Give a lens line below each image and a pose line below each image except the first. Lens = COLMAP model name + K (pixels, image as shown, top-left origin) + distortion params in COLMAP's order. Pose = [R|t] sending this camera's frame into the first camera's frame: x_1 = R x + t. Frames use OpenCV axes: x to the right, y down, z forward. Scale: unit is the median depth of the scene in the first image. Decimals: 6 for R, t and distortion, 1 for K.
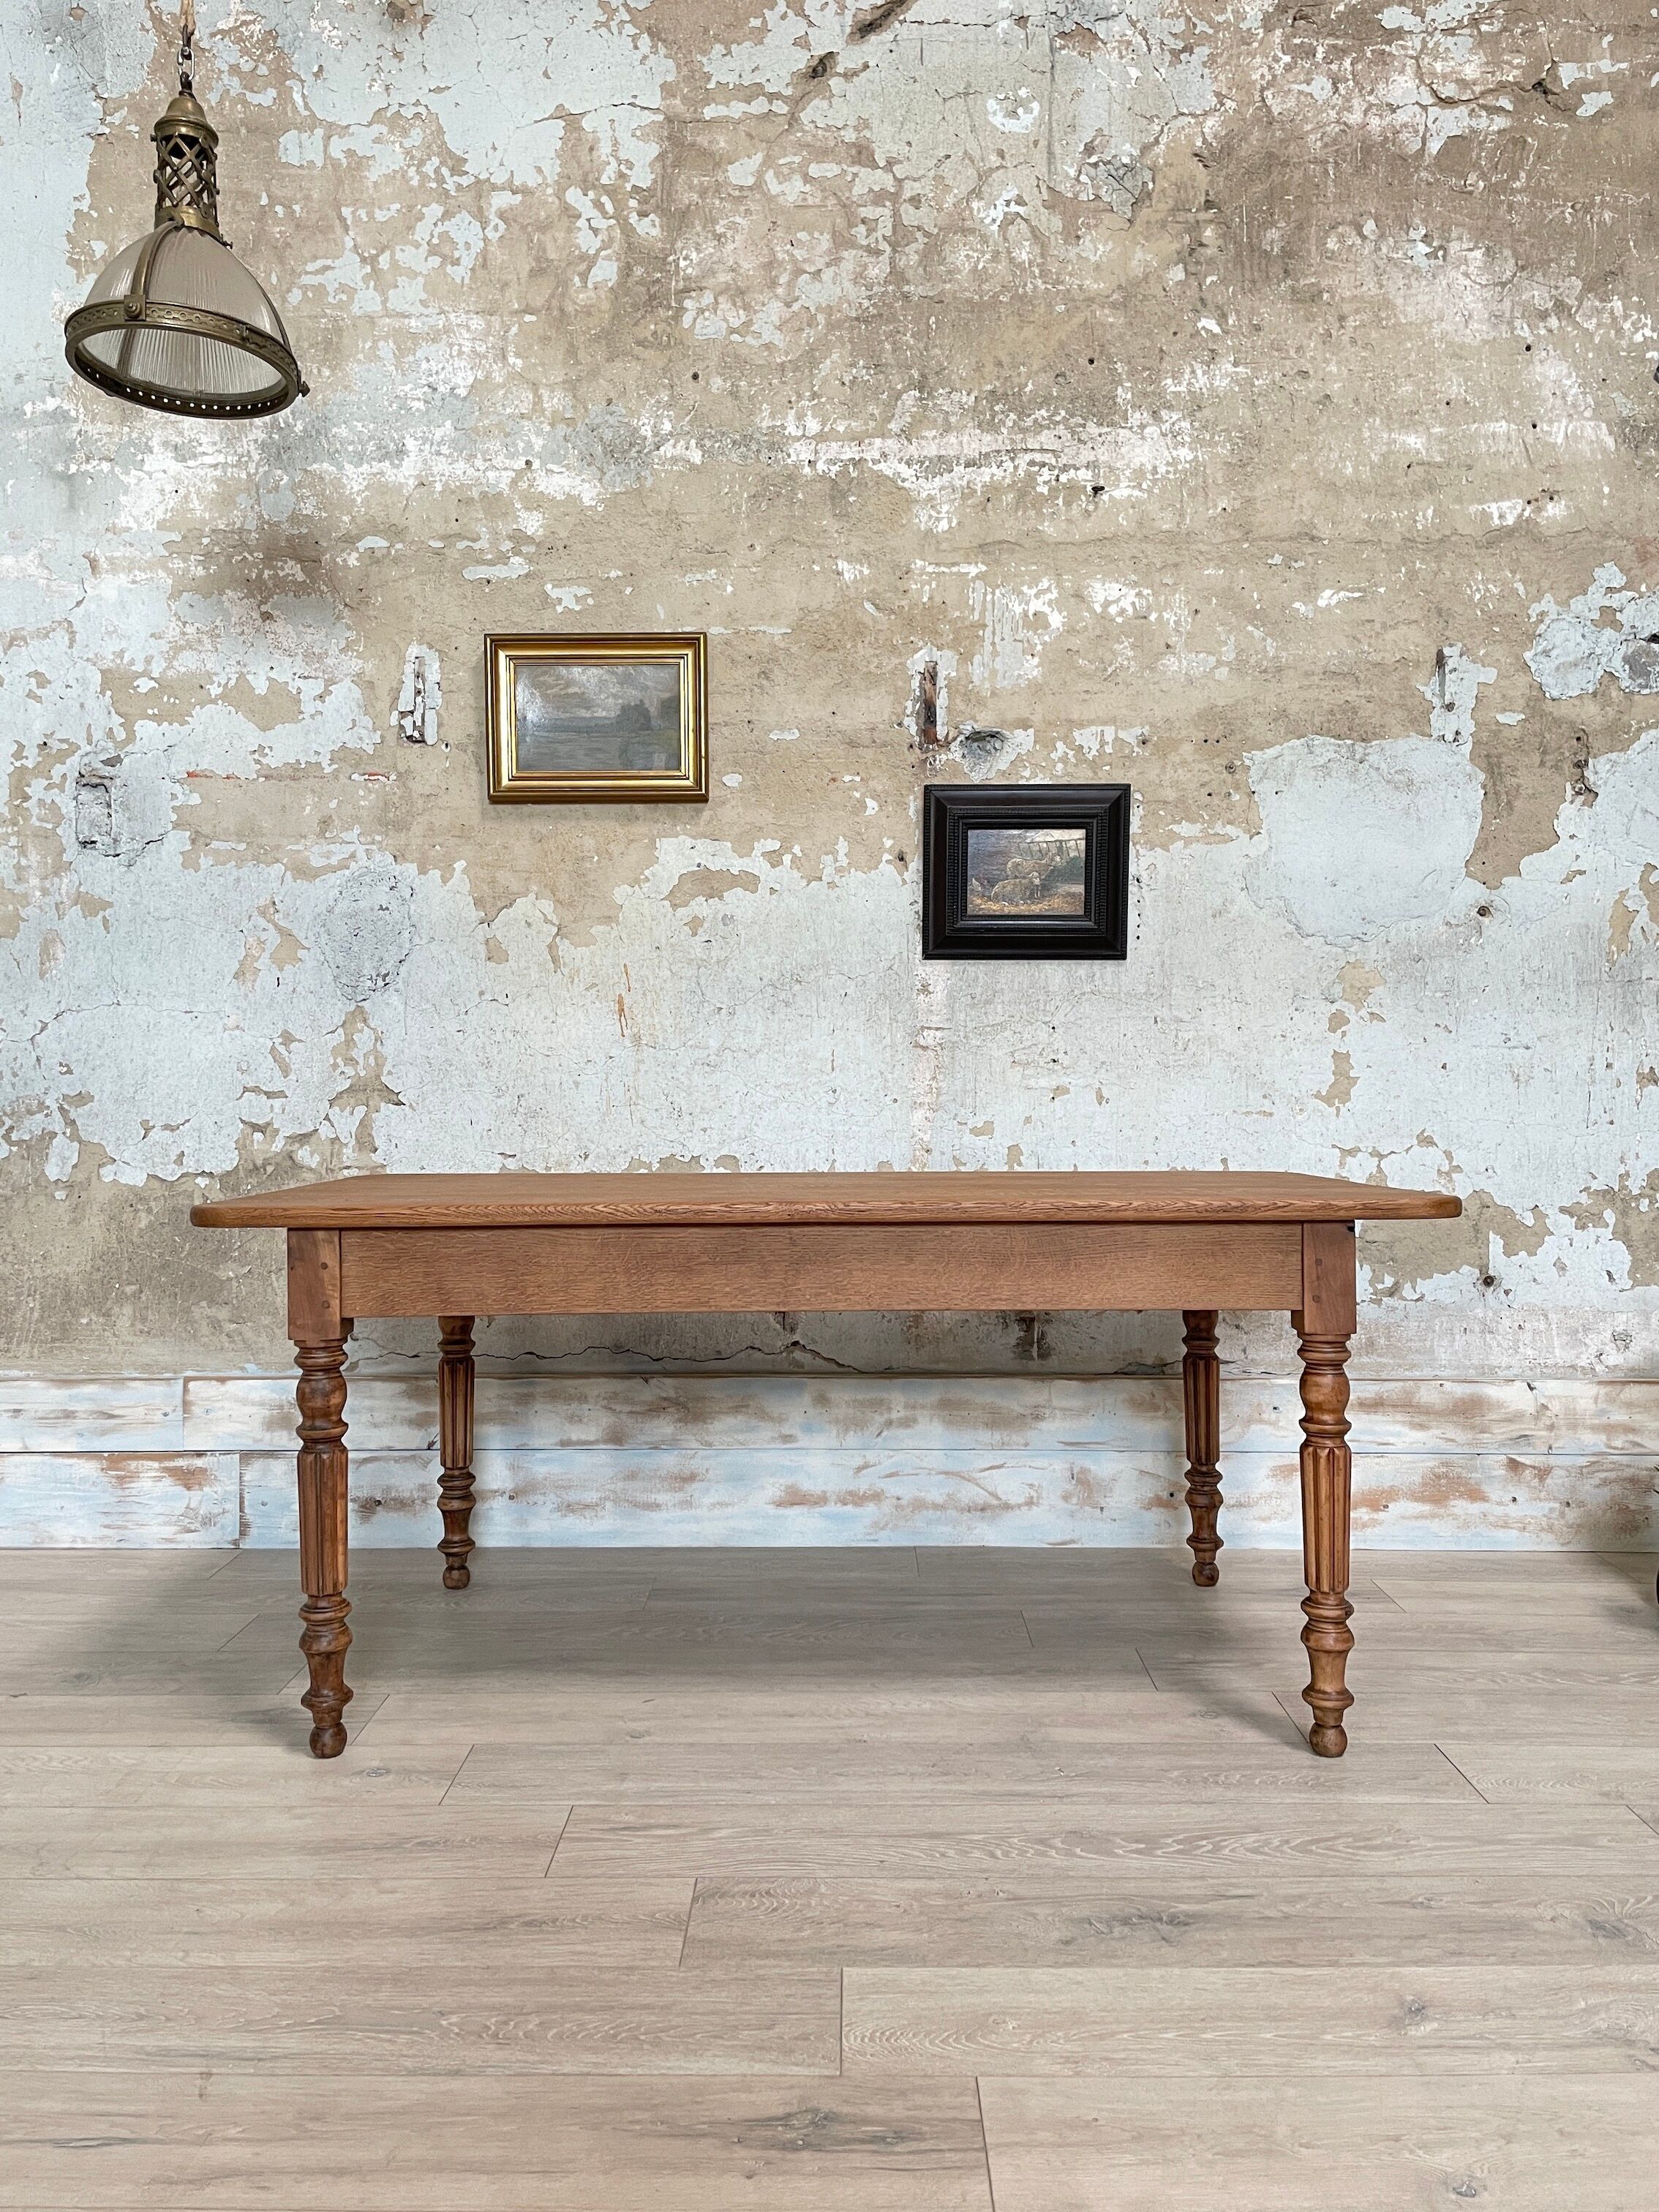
lens RADIAL K [[1662.5, 0, 832.7], [0, 1662.5, 1101.7], [0, 0, 1]] dist [0.086900, -0.105931]
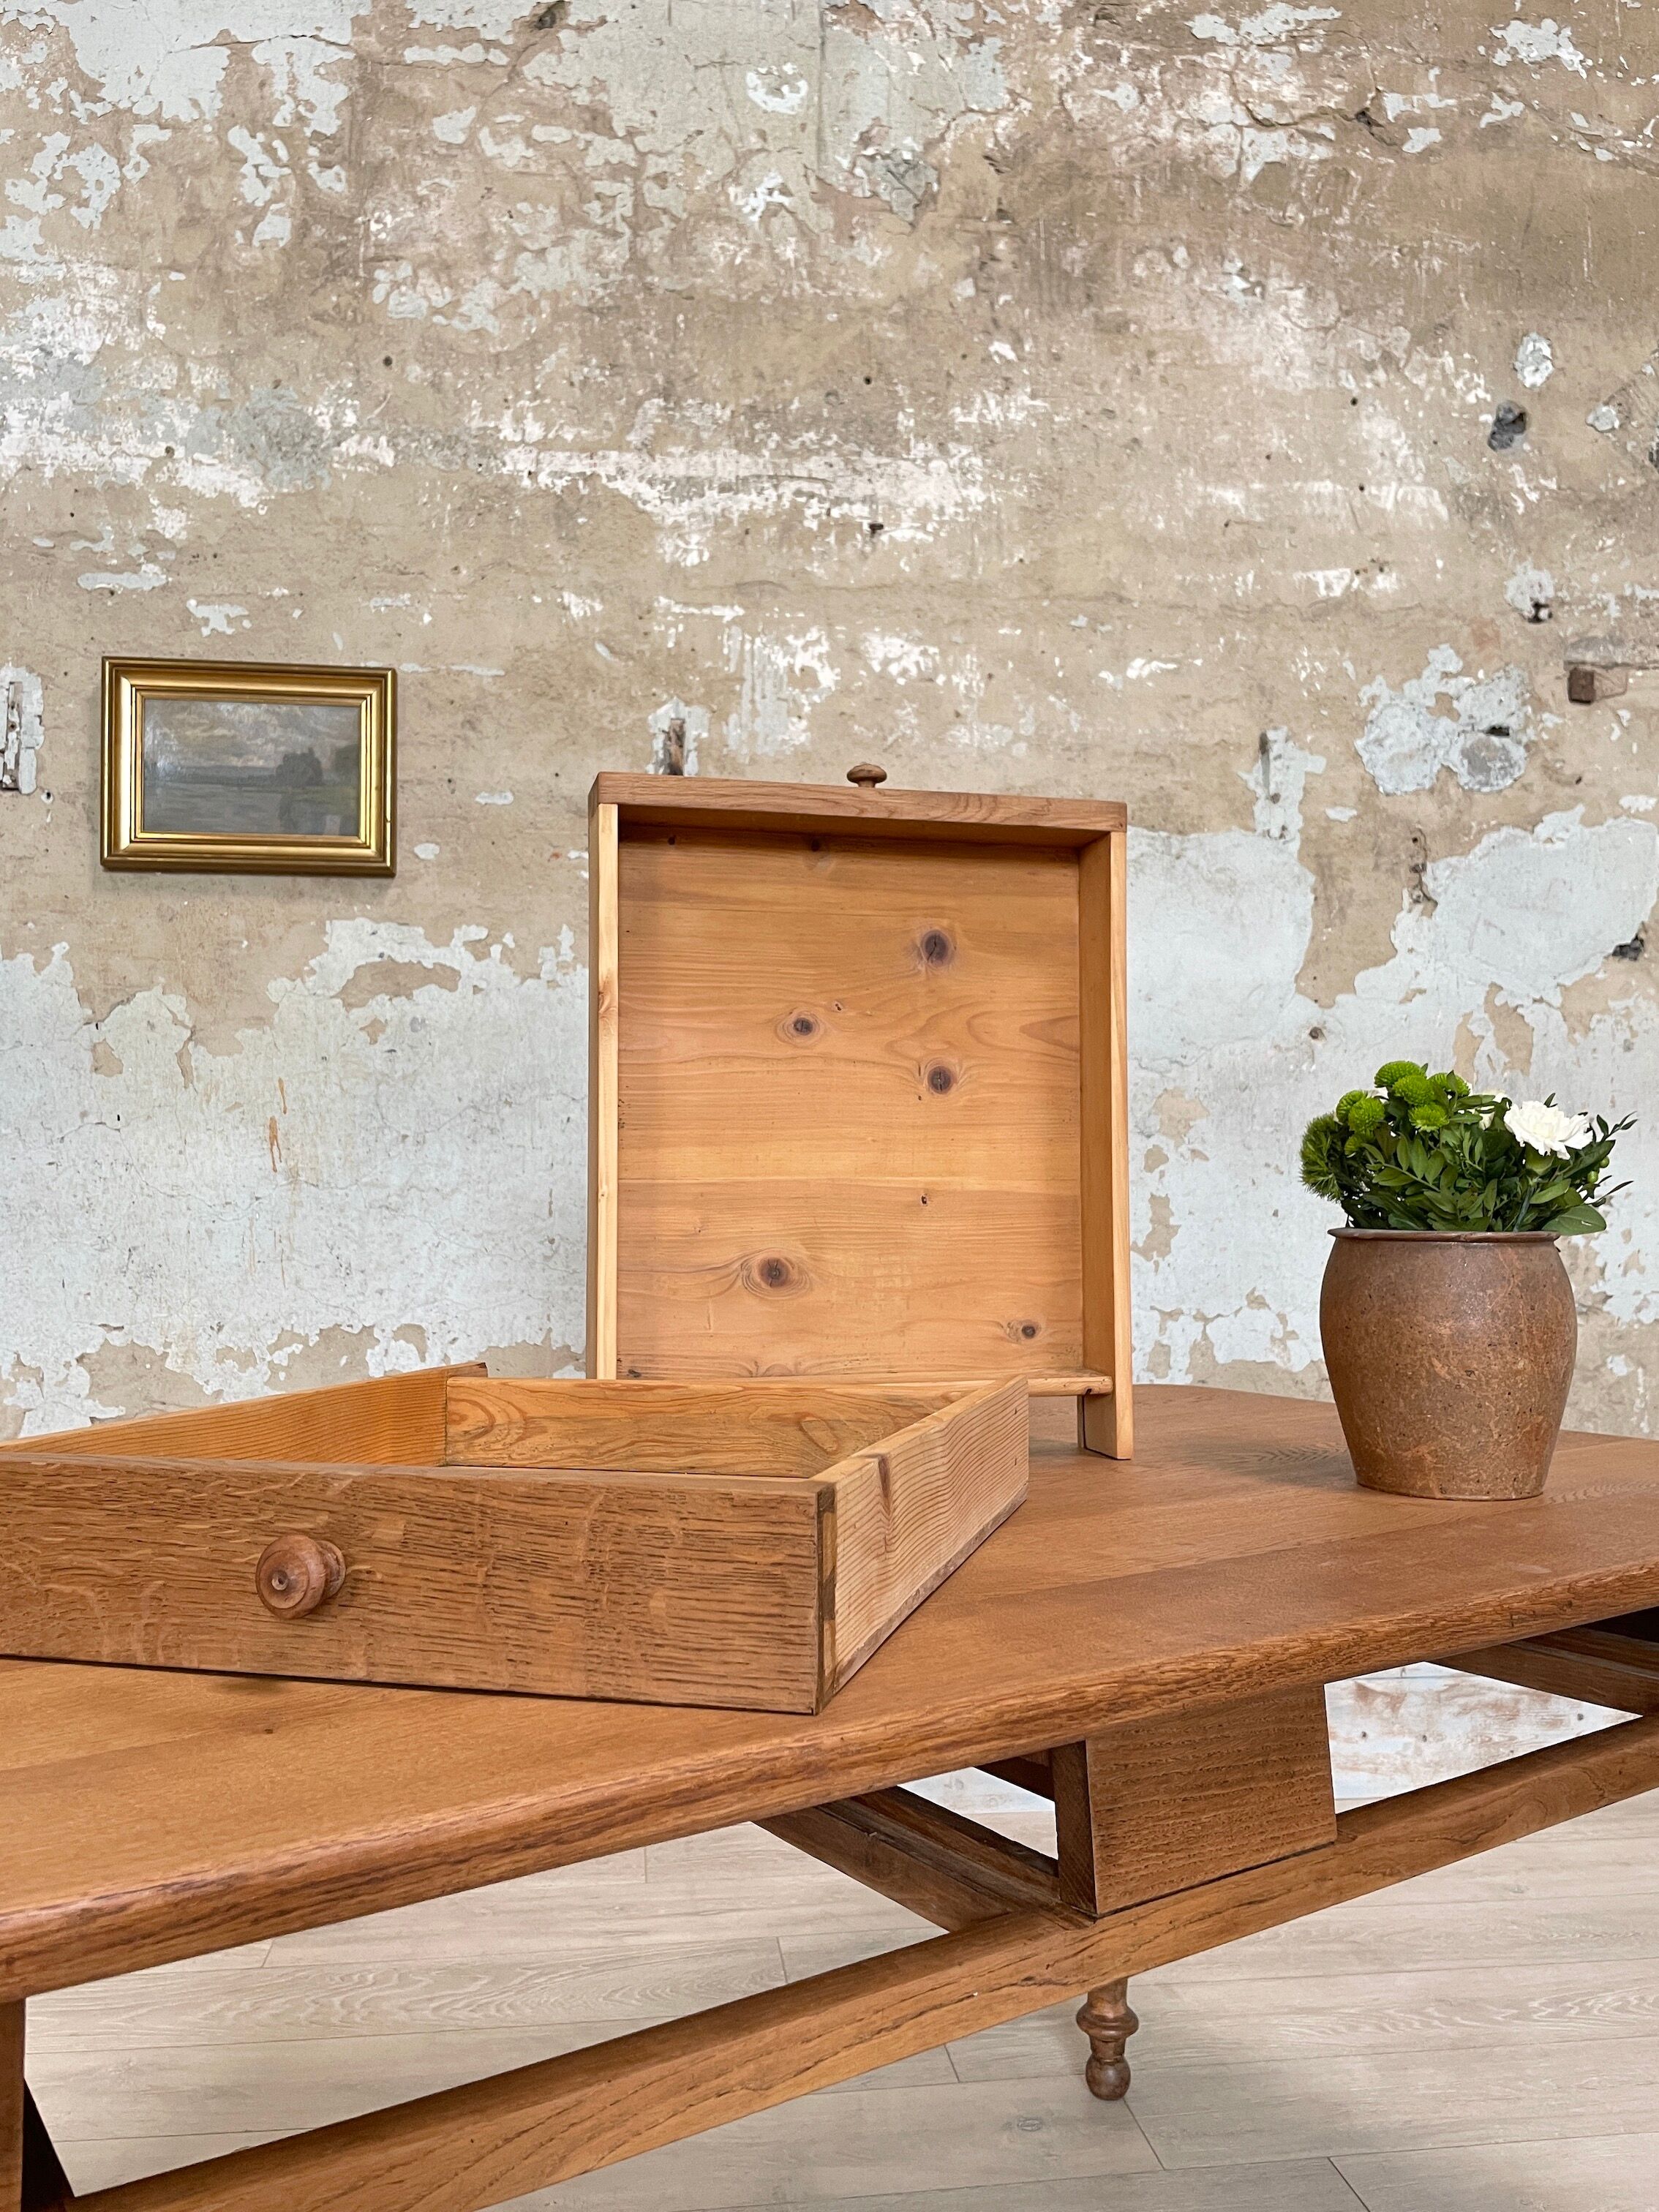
lens RADIAL K [[1648.6, 0, 829.9], [0, 1648.6, 1101.7], [0, 0, 1]] dist [0.079343, -0.097162]
pose [[0.990432, 0.012164, 0.137464, 0.023465], [-0.003771, 0.998121, -0.061157, -0.025133], [-0.137950, 0.060053, 0.988617, 0.194022]]
